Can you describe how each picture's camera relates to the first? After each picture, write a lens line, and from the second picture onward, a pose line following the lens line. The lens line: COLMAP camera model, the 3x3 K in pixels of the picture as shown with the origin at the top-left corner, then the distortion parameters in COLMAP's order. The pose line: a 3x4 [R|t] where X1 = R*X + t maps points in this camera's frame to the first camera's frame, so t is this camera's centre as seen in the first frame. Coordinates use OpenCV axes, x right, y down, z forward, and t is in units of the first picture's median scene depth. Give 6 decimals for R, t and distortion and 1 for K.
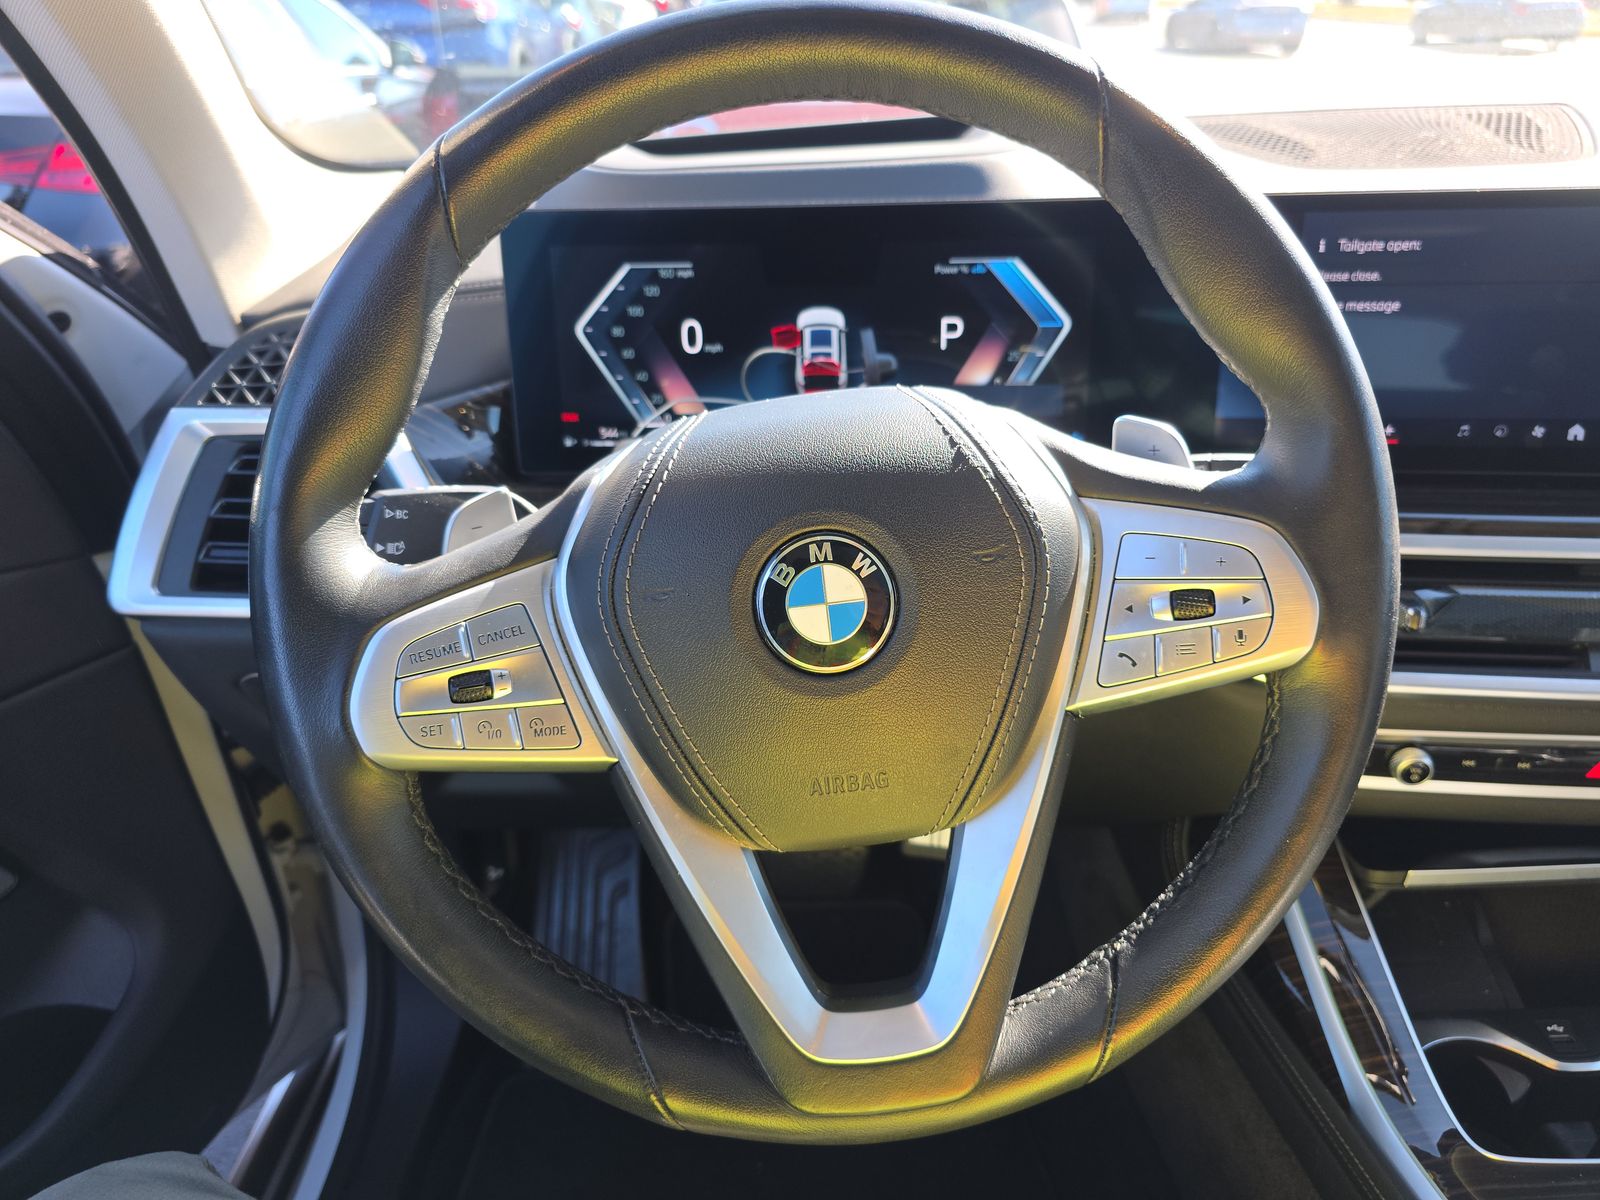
lens RADIAL K [[1087.3, 0, 803.6], [0, 1087.3, 598.8], [0, 0, 1]] dist [0.020813, -0.035365]
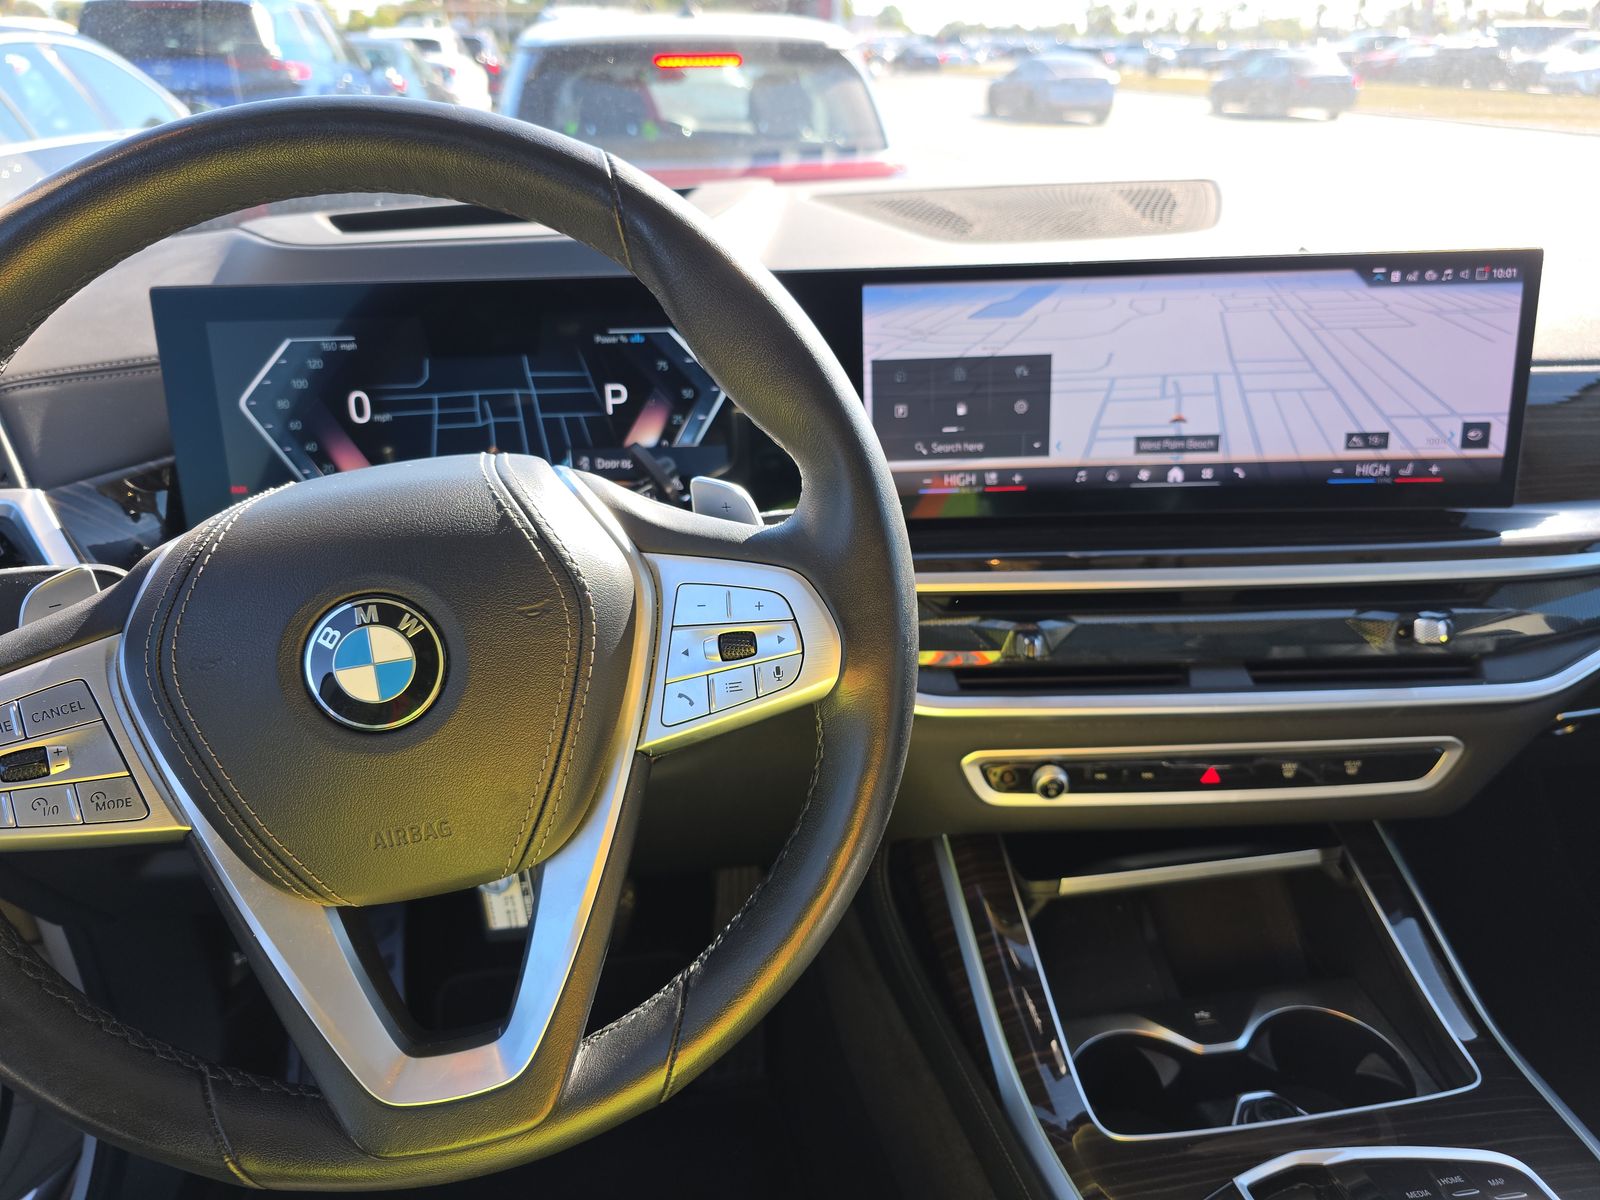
lens RADIAL K [[1087.3, 0, 809.0], [0, 1087.3, 607.5], [0, 0, 1]] dist [0.020813, -0.035365]
pose [[0.990508, -0.046770, 0.129257, 0.278026], [0.052123, 0.997904, -0.038344, 0.011577], [-0.127192, 0.044718, 0.990870, -0.090672]]
